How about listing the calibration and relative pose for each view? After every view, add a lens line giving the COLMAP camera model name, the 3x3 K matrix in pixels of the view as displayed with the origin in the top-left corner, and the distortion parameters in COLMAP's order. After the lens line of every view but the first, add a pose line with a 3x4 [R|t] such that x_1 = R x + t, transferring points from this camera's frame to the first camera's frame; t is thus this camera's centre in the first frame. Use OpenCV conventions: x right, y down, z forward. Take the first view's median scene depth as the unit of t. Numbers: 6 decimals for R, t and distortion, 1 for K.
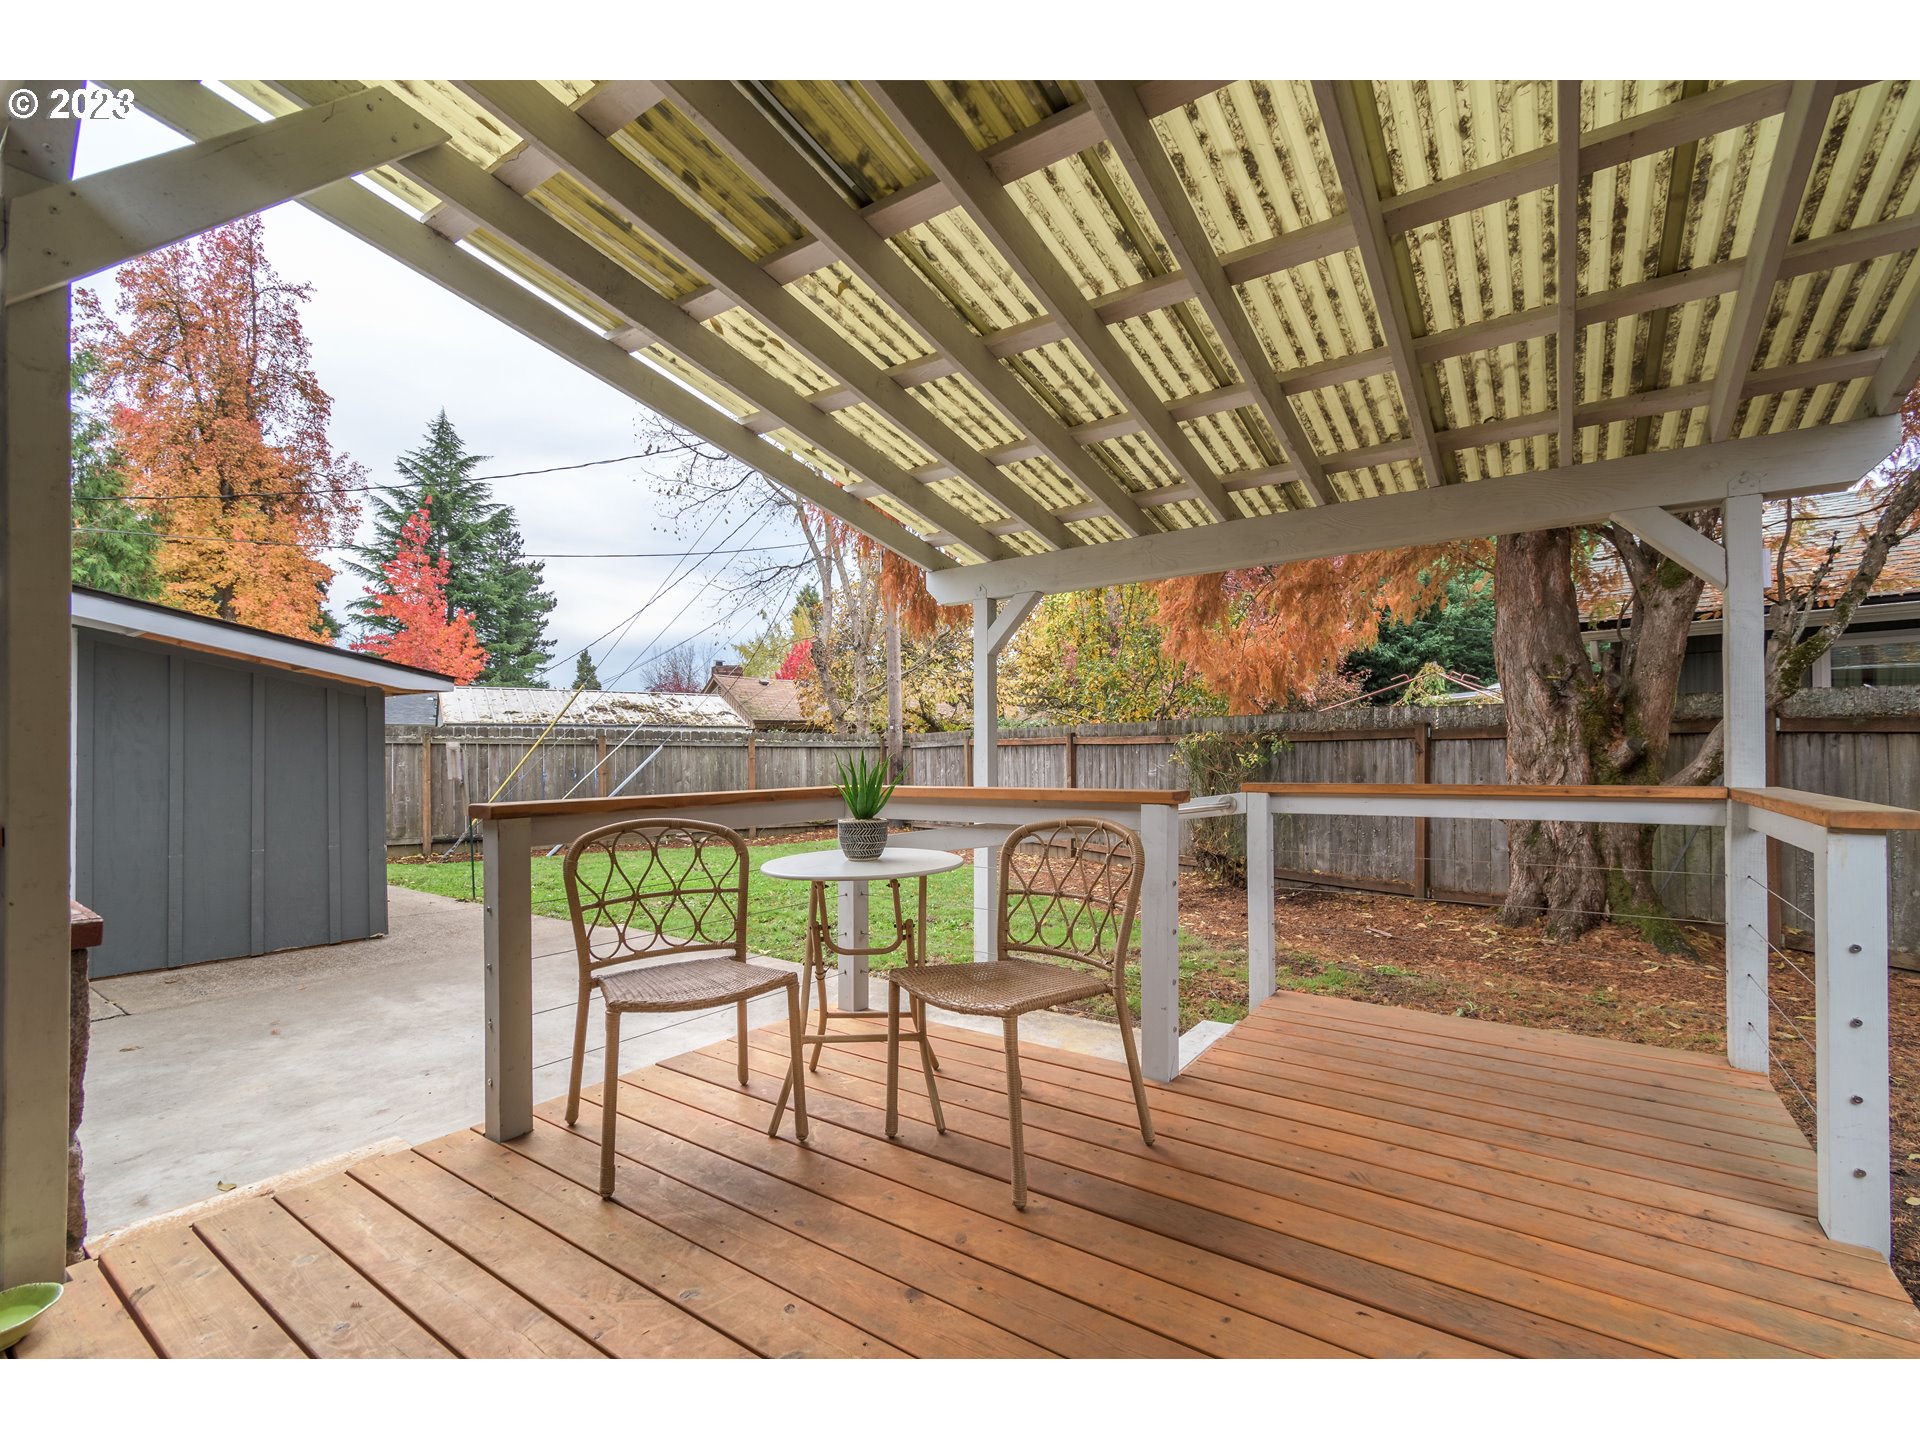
lens RADIAL K [[847.1, 0, 968.4], [0, 847.1, 747.8], [0, 0, 1]] dist [0.003445, -0.000783]
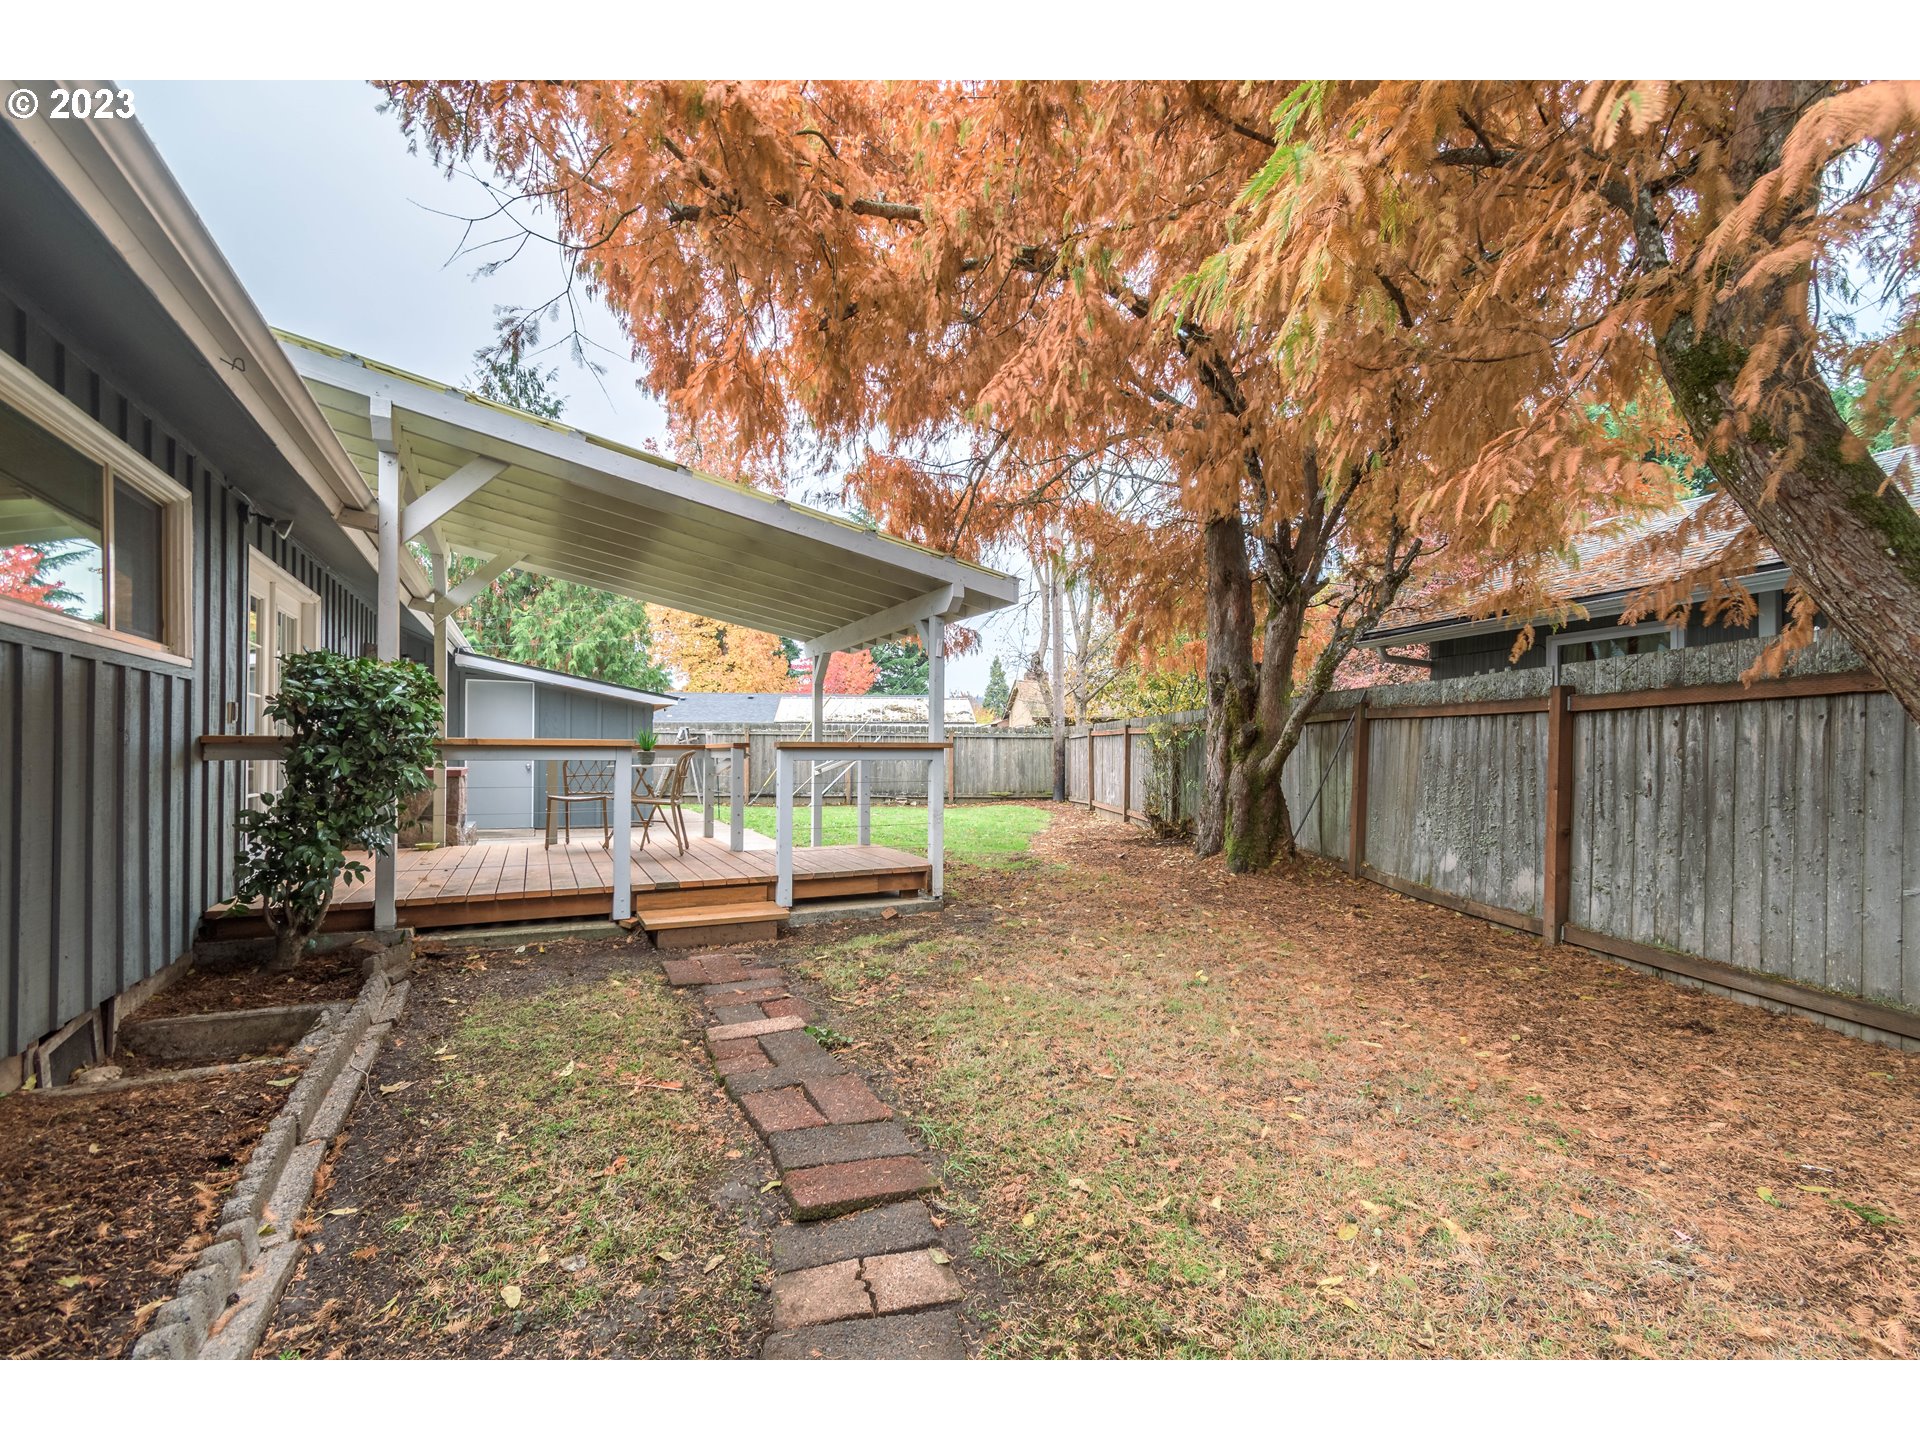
lens RADIAL K [[847.1, 0, 962.6], [0, 847.1, 748.0], [0, 0, 1]] dist [0.003445, -0.000783]
pose [[0.883234, 0.005095, -0.468904, 0.142272], [-0.003403, 0.999984, 0.004457, 0.003689], [0.468919, -0.002341, 0.883238, -0.067809]]
